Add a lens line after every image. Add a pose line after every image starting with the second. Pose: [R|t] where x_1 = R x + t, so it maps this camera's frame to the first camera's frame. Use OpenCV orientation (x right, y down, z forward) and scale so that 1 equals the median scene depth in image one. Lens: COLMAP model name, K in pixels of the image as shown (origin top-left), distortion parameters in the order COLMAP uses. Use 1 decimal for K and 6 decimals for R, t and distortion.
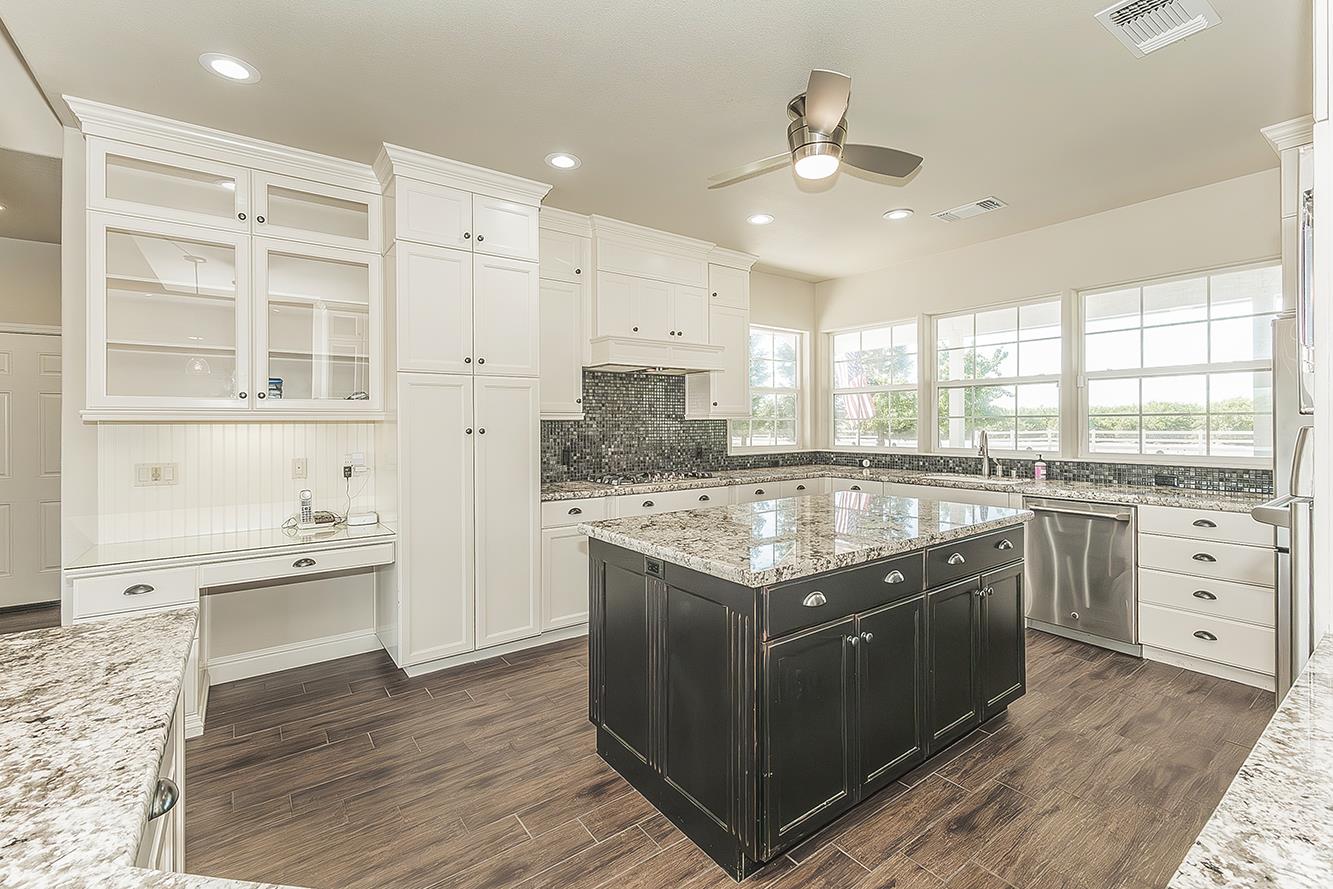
lens RADIAL K [[567.6, 0, 654.7], [0, 567.6, 434.0], [0, 0, 1]] dist [0.001166, 0.000275]
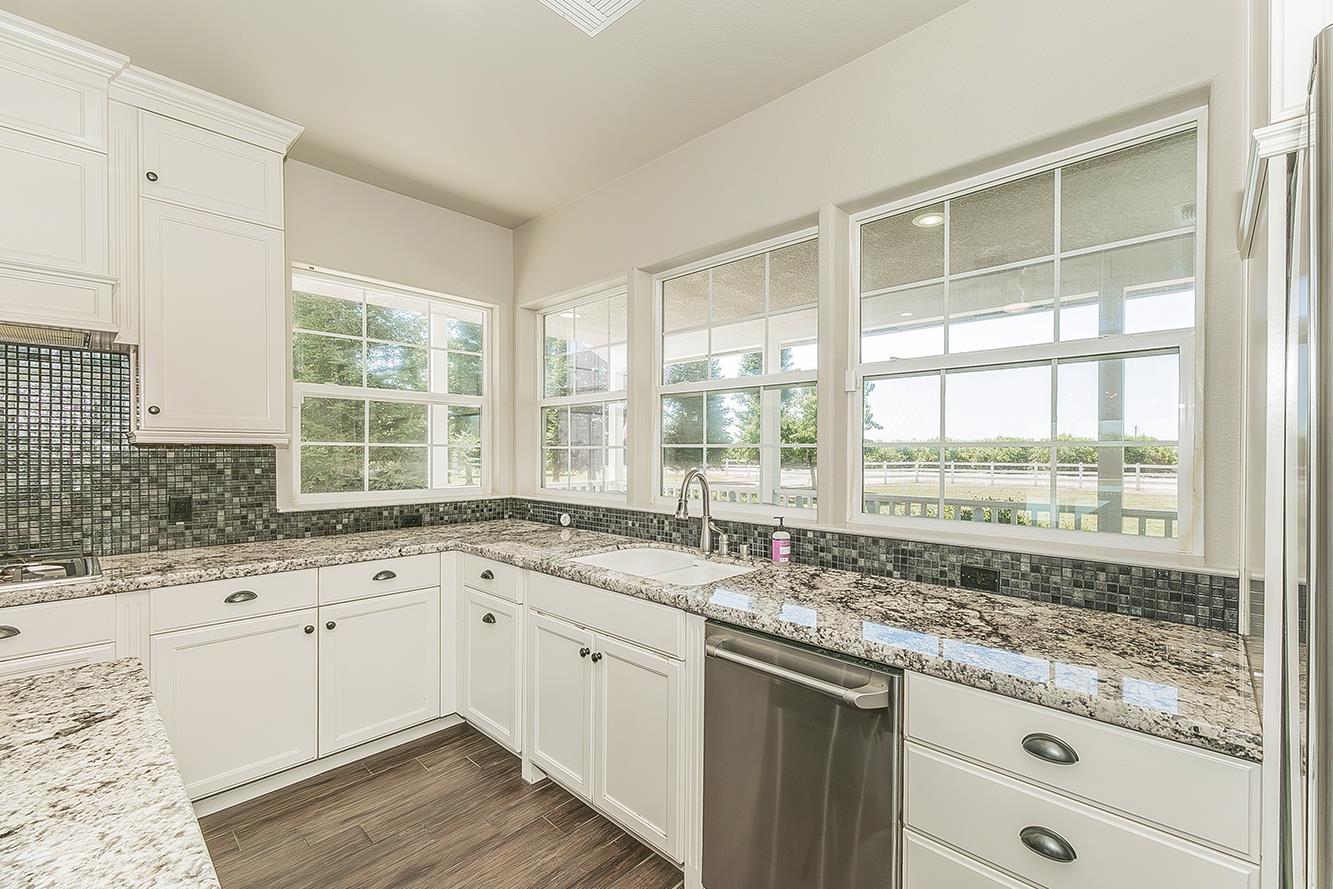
lens RADIAL K [[563.4, 0, 668.6], [0, 563.4, 465.9], [0, 0, 1]] dist [-0.000823, -0.000070]
pose [[0.982450, 0.007791, 0.186366, 0.432156], [-0.009168, 0.999937, 0.006528, -0.013339], [-0.186303, -0.008122, 0.982459, 0.454186]]
